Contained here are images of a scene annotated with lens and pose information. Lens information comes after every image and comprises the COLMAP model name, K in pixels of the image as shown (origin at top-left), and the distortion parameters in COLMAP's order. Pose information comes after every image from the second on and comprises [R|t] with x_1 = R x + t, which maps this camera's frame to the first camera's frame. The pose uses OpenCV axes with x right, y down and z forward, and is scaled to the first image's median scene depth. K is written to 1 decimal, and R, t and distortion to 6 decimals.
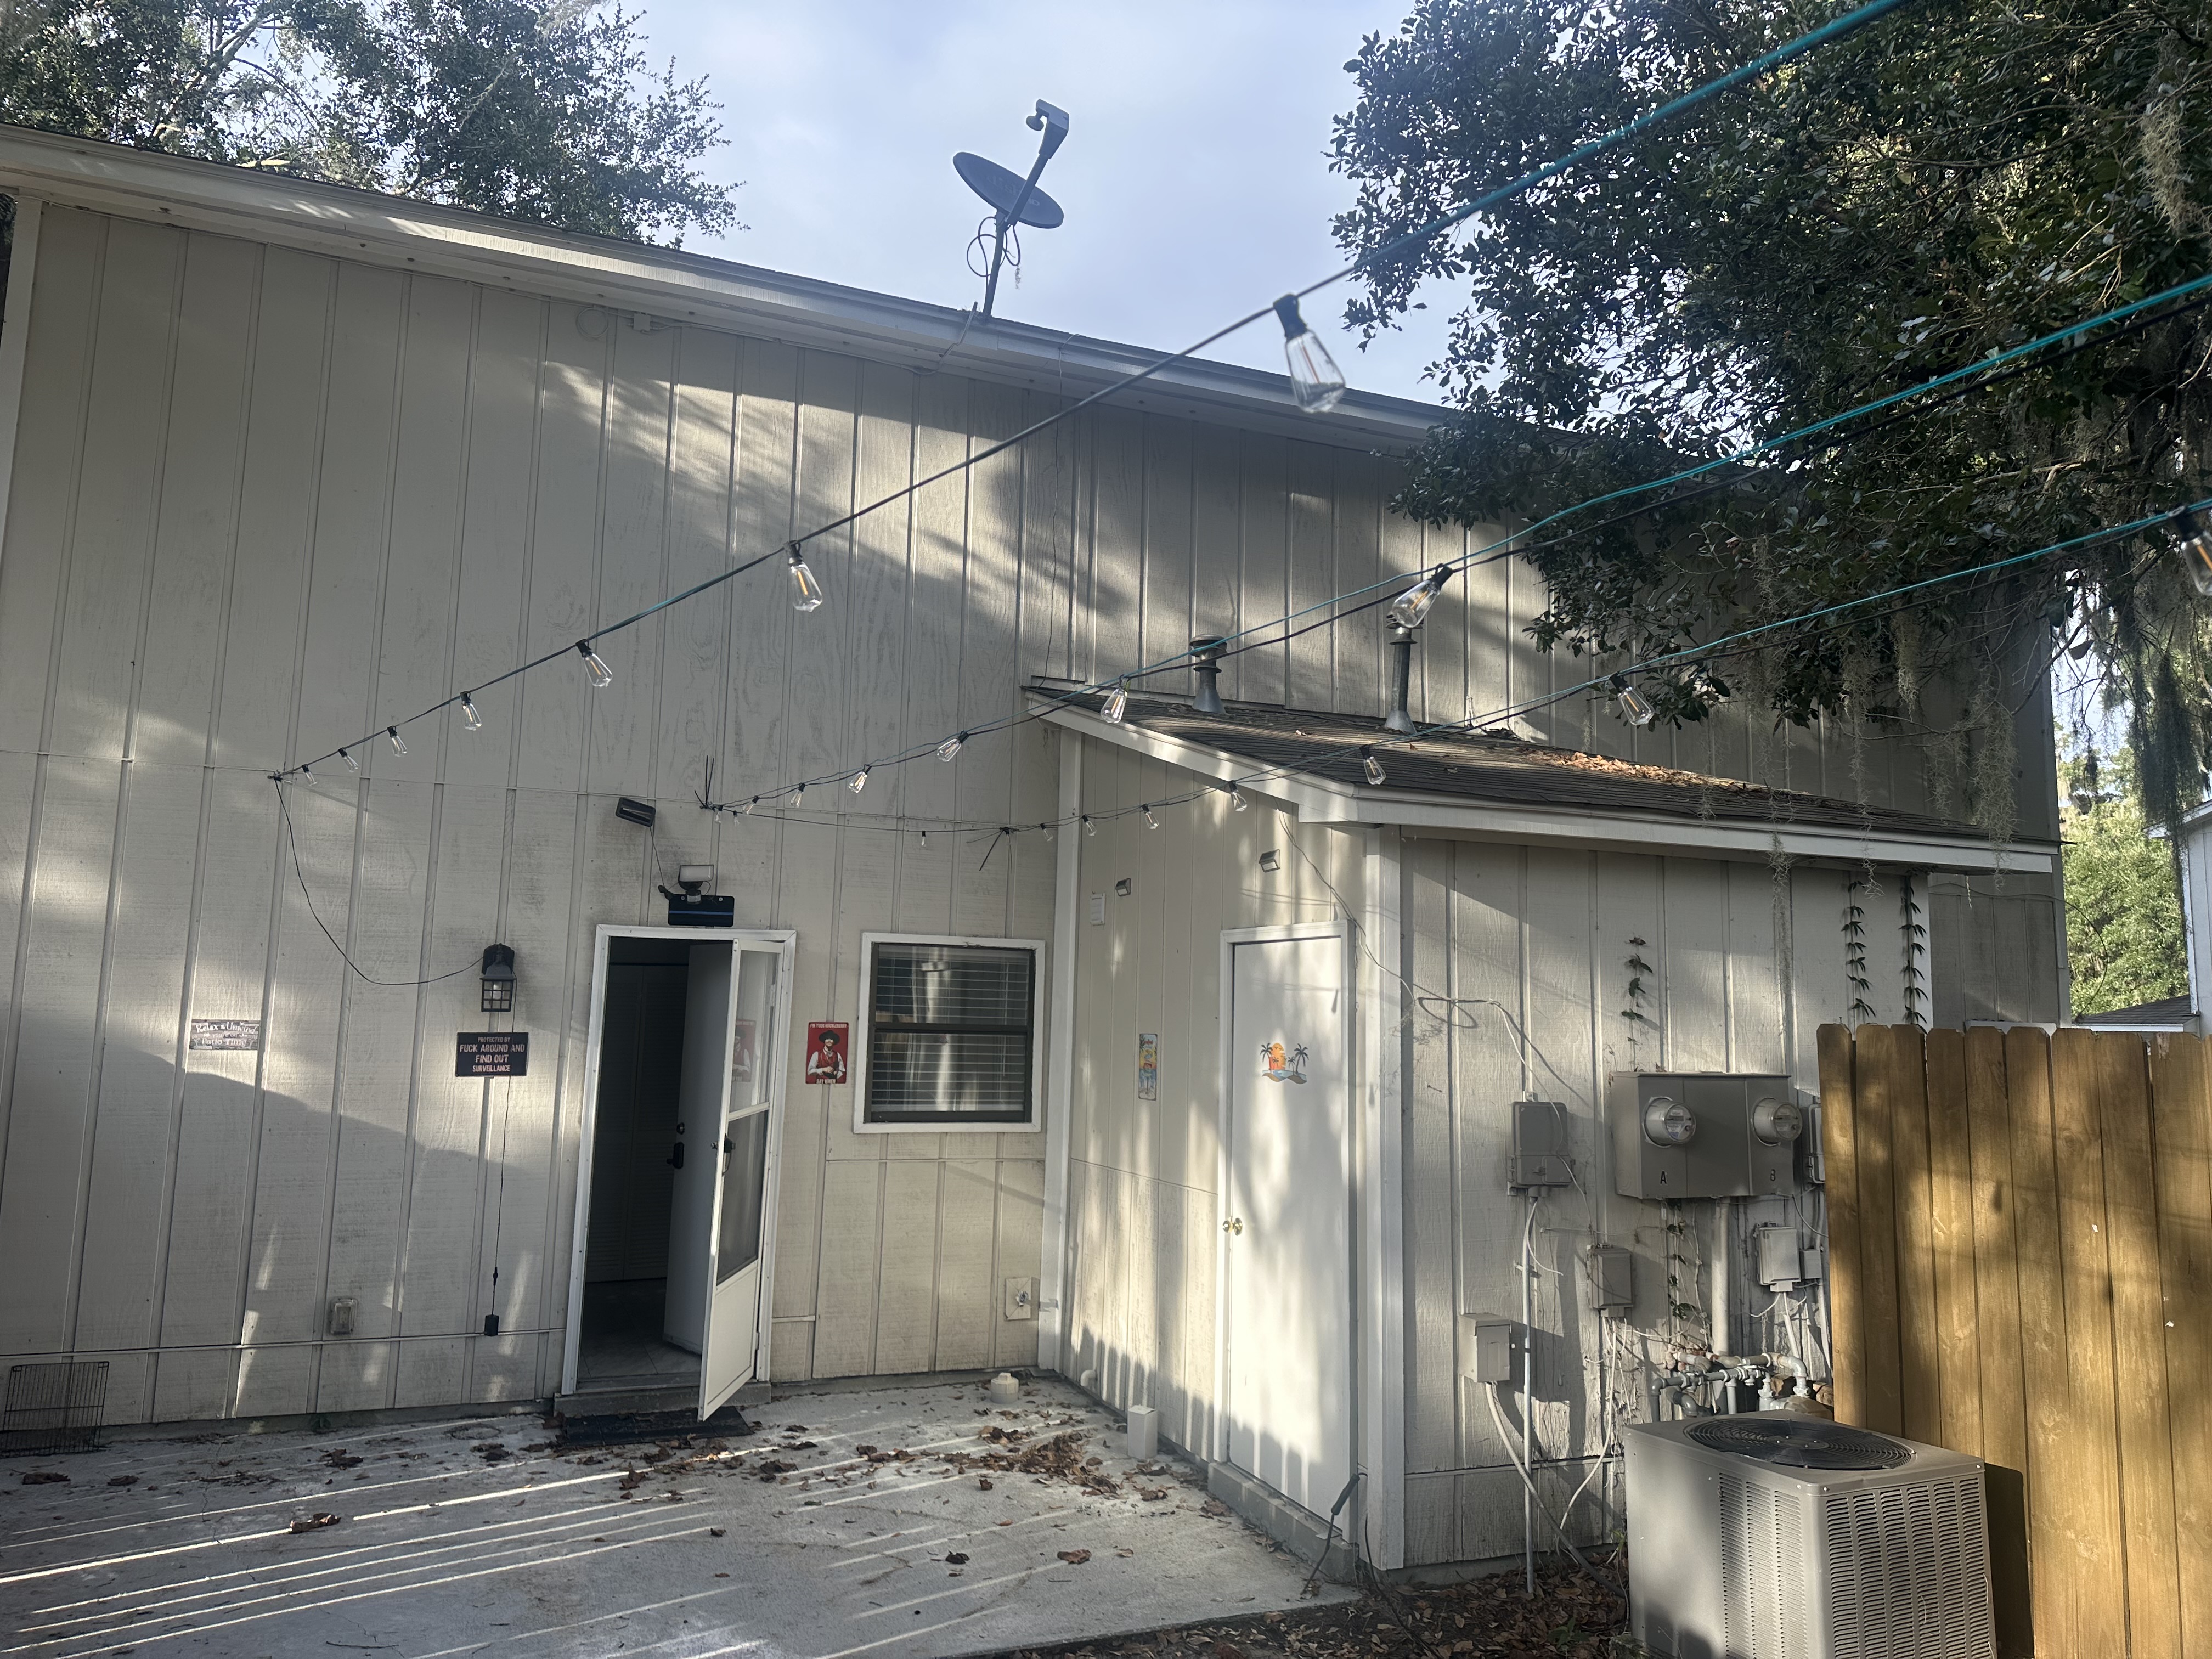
lens RADIAL K [[1553.5, 0, 1093.2], [0, 1553.5, 819.9], [0, 0, 1]] dist [0.044238, -0.050789]
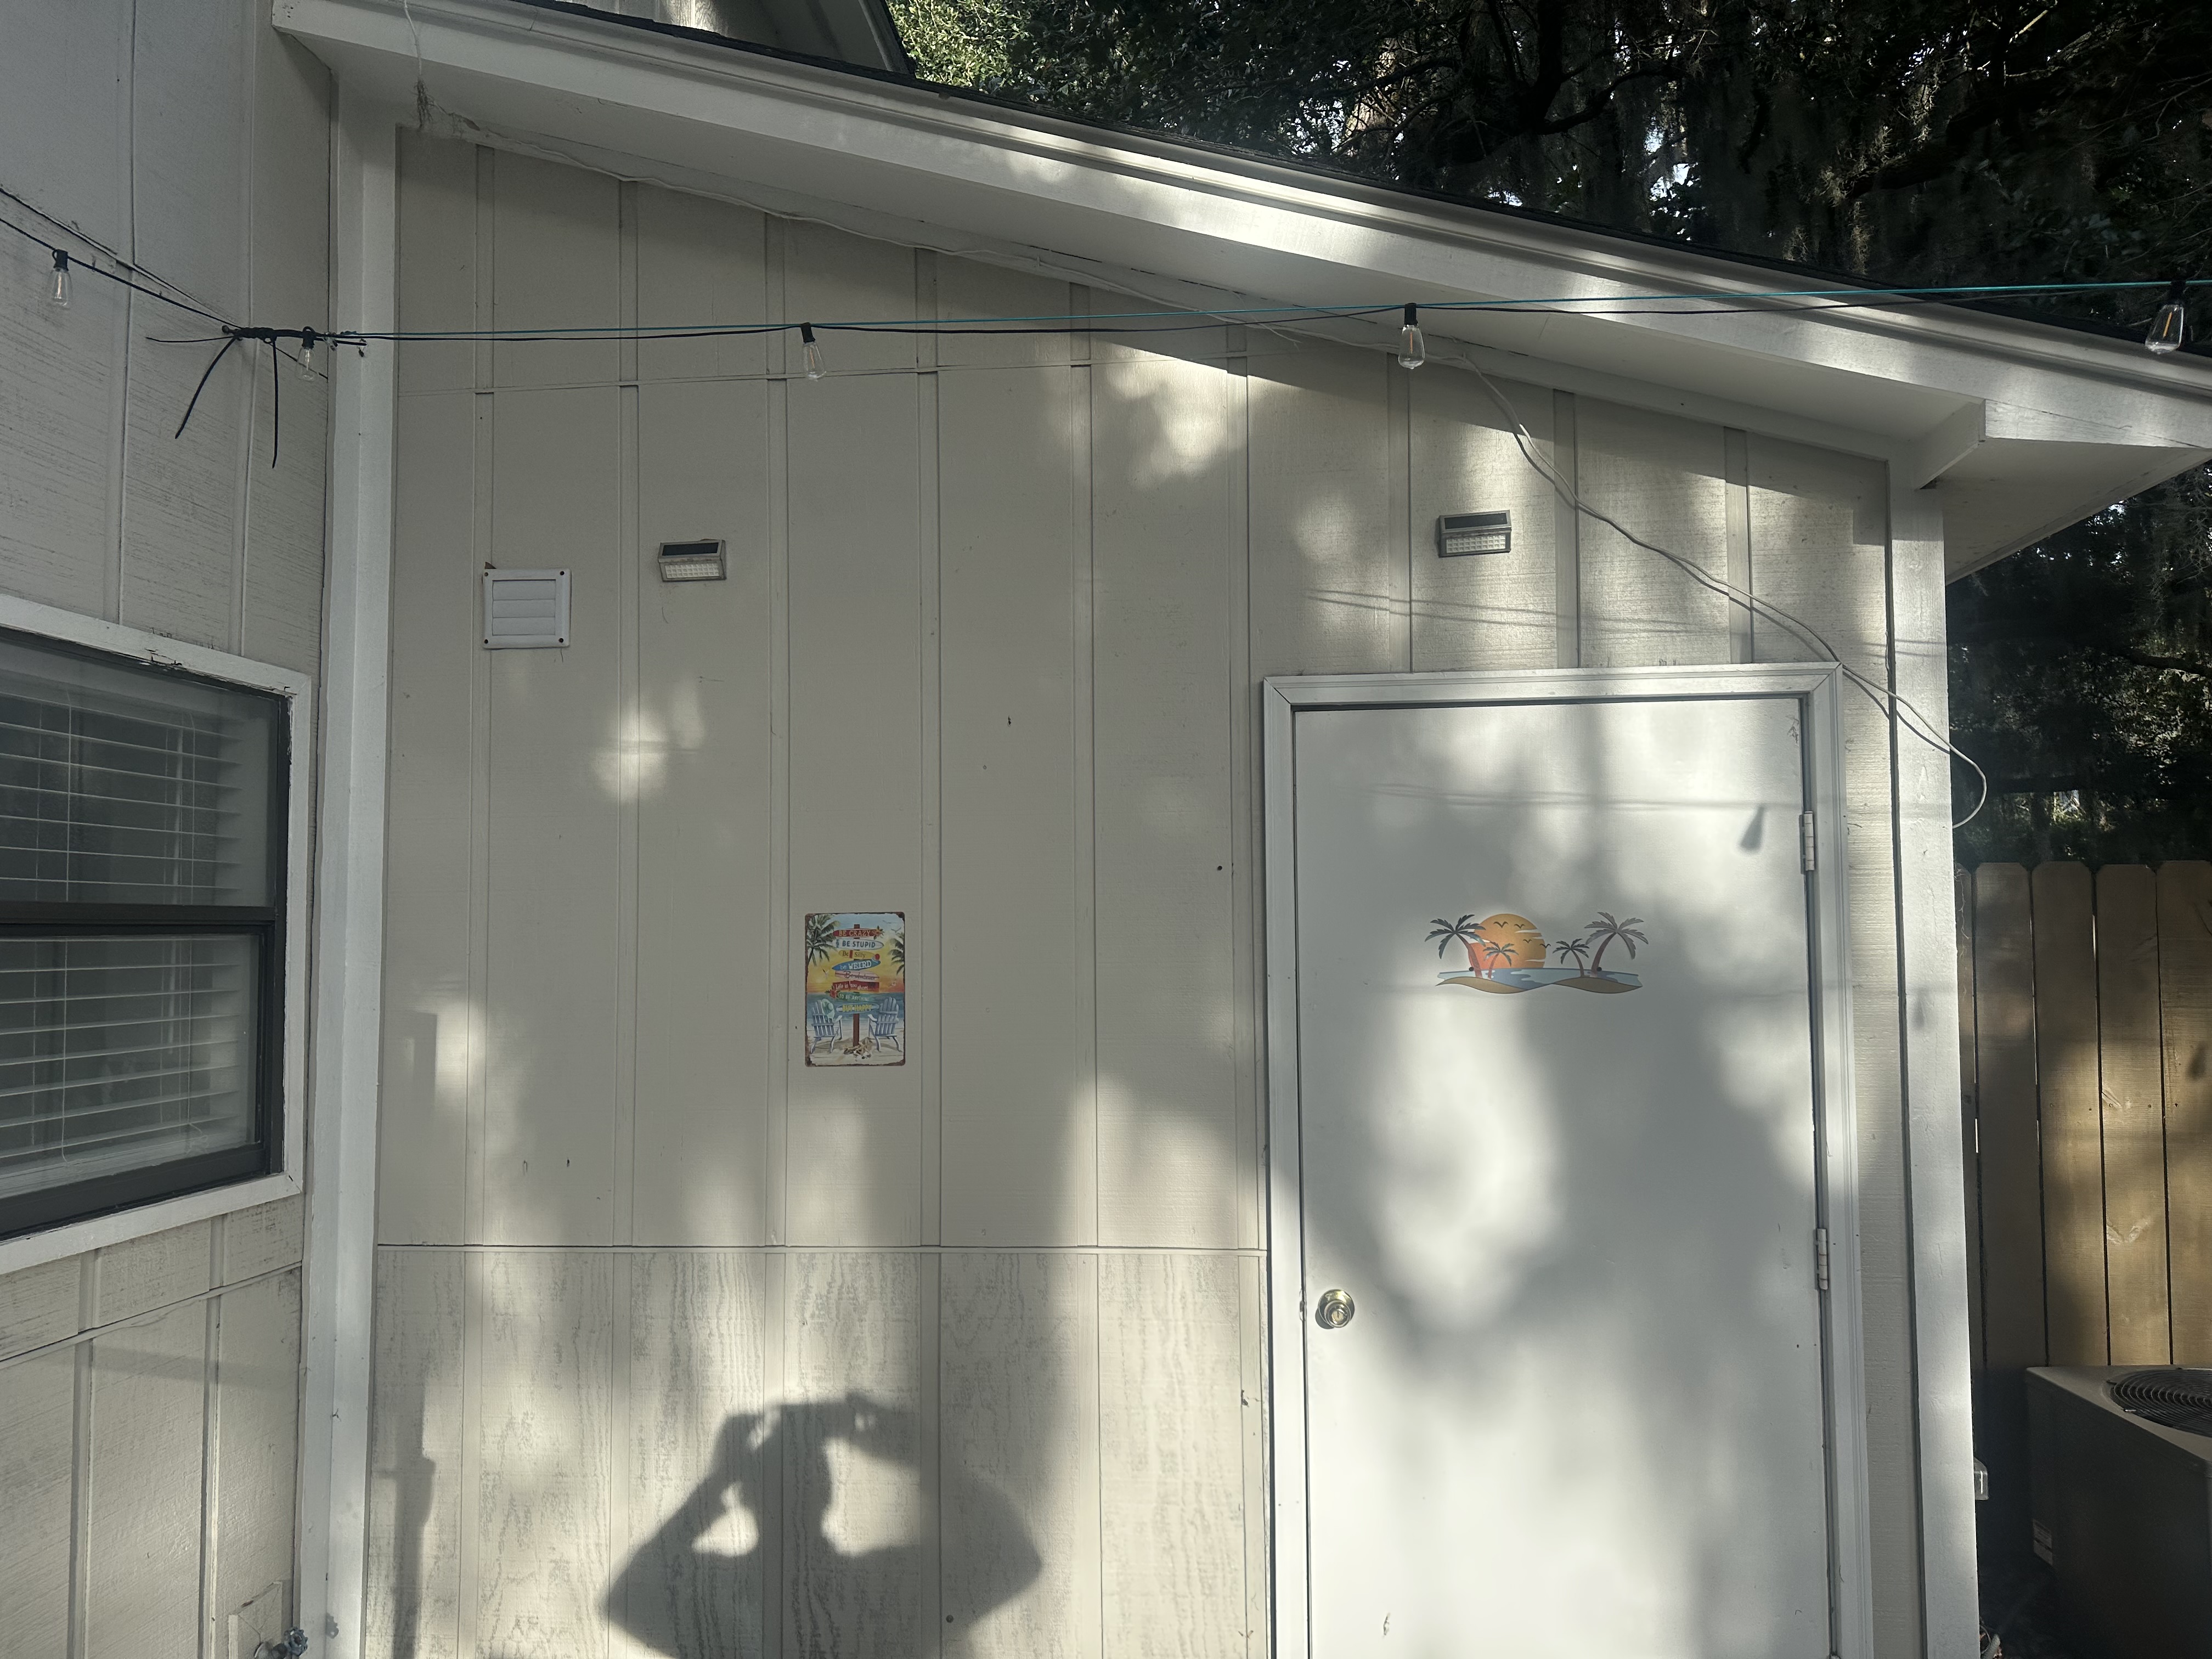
lens RADIAL K [[1553.5, 0, 1093.2], [0, 1553.5, 819.9], [0, 0, 1]] dist [0.044238, -0.050789]
pose [[0.472844, 0.031547, 0.880581, -0.290480], [-0.104663, 0.994295, 0.020580, 0.092866], [-0.874908, -0.101895, 0.473448, 0.719537]]
